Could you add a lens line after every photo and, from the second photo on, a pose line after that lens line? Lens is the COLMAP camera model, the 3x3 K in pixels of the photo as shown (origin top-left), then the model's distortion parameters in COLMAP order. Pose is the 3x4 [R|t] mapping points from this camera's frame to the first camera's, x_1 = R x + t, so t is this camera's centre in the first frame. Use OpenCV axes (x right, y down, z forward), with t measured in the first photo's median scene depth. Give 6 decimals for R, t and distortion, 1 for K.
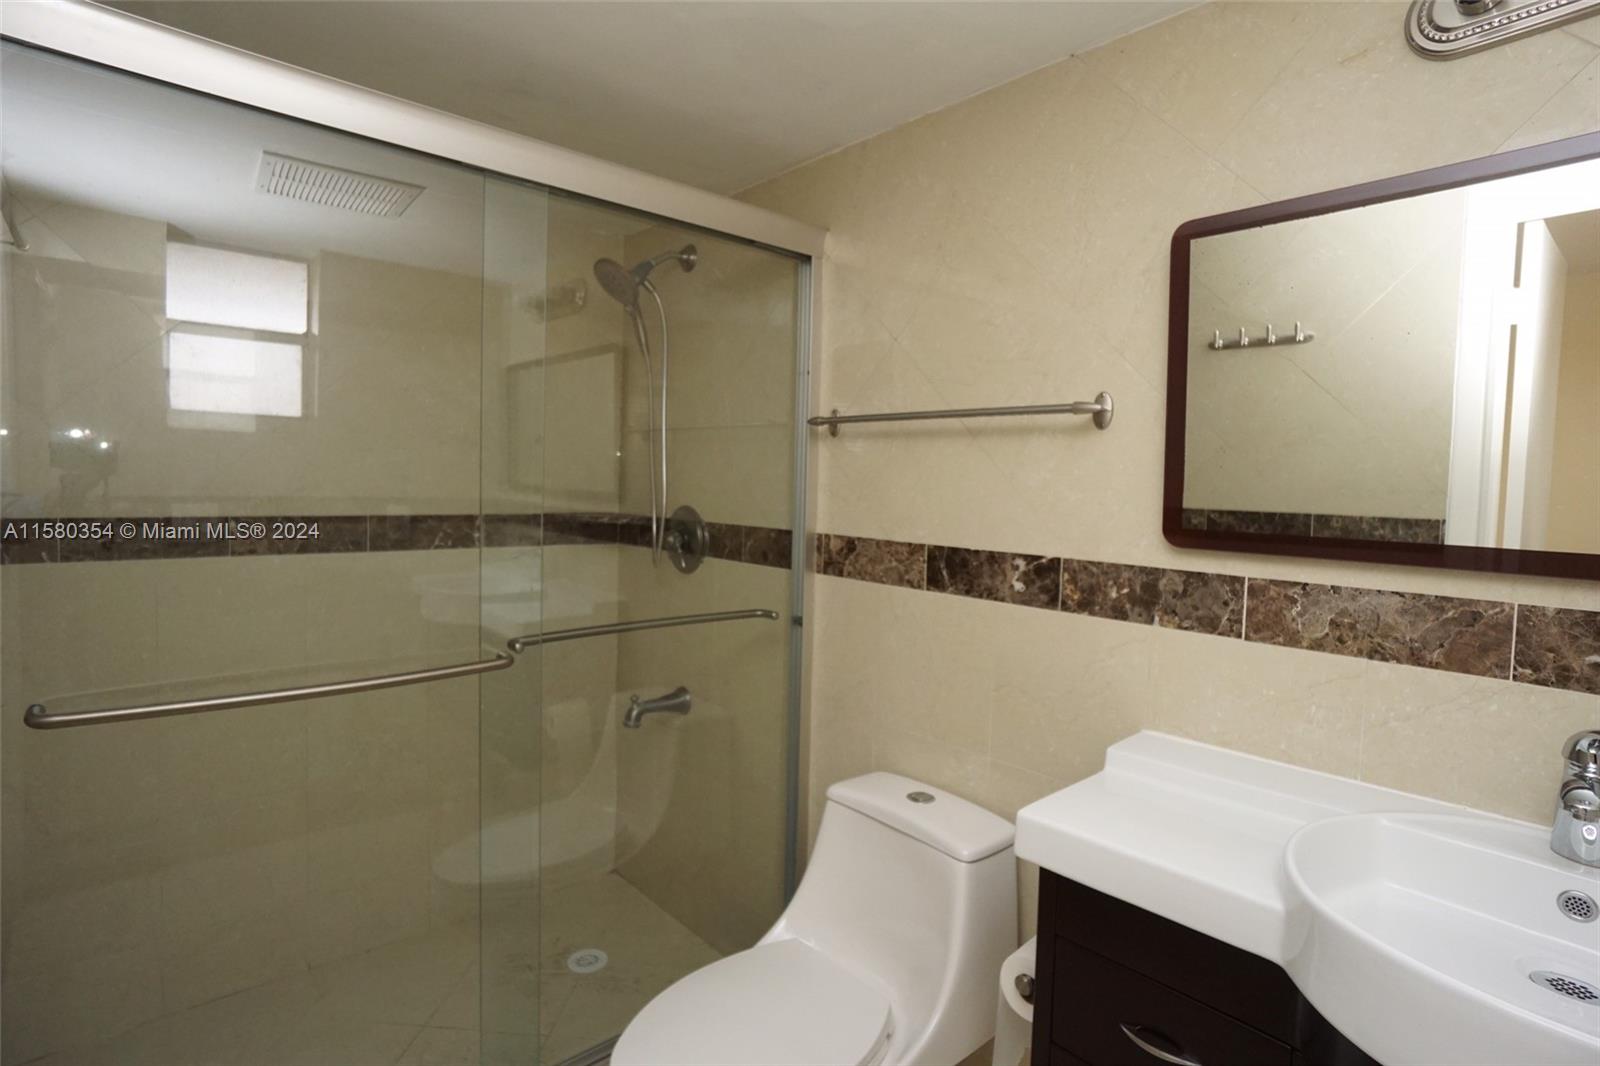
lens RADIAL K [[817.4, 0, 788.9], [0, 817.4, 525.2], [0, 0, 1]] dist [-0.000635, 0.003115]
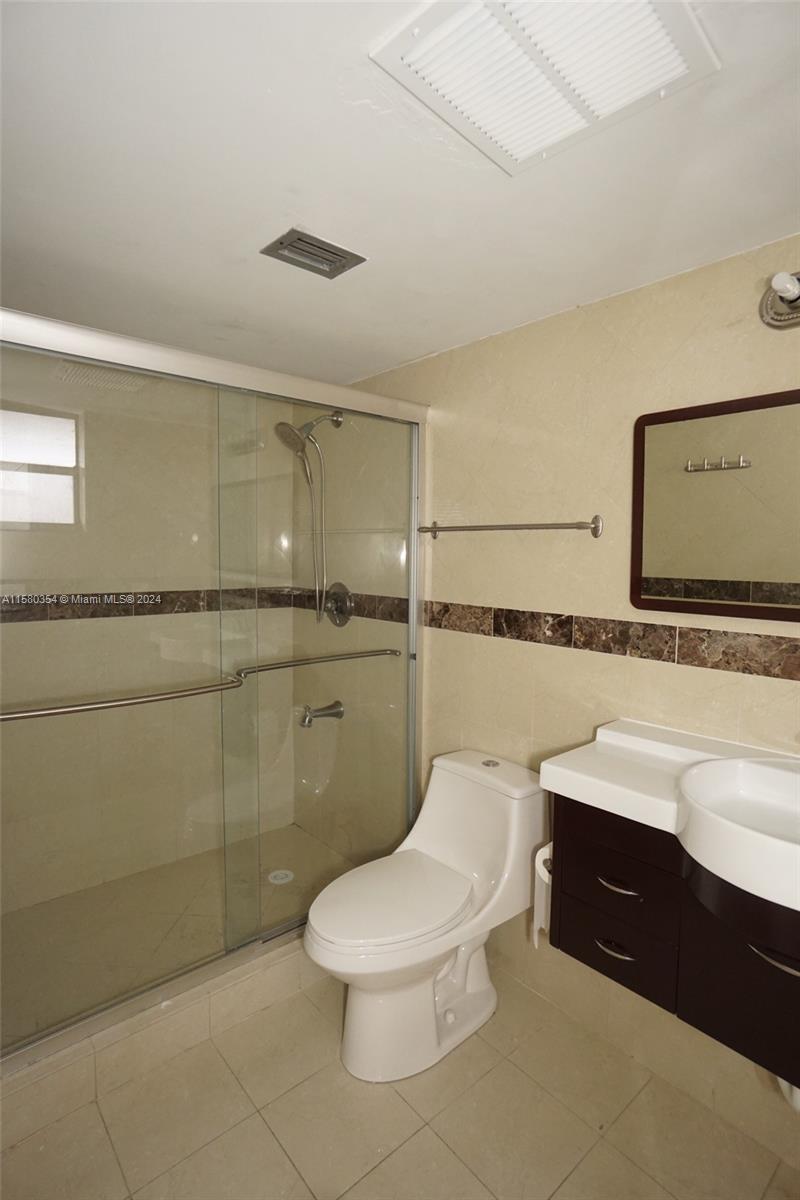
lens RADIAL K [[613.1, 0, 406.8], [0, 613.1, 601.2], [0, 0, 1]] dist [-0.000635, 0.003115]
pose [[0.999876, -0.014439, 0.006214, -0.007053], [0.014280, 0.999587, 0.024930, -0.018232], [-0.006571, -0.024838, 0.999670, -0.169219]]
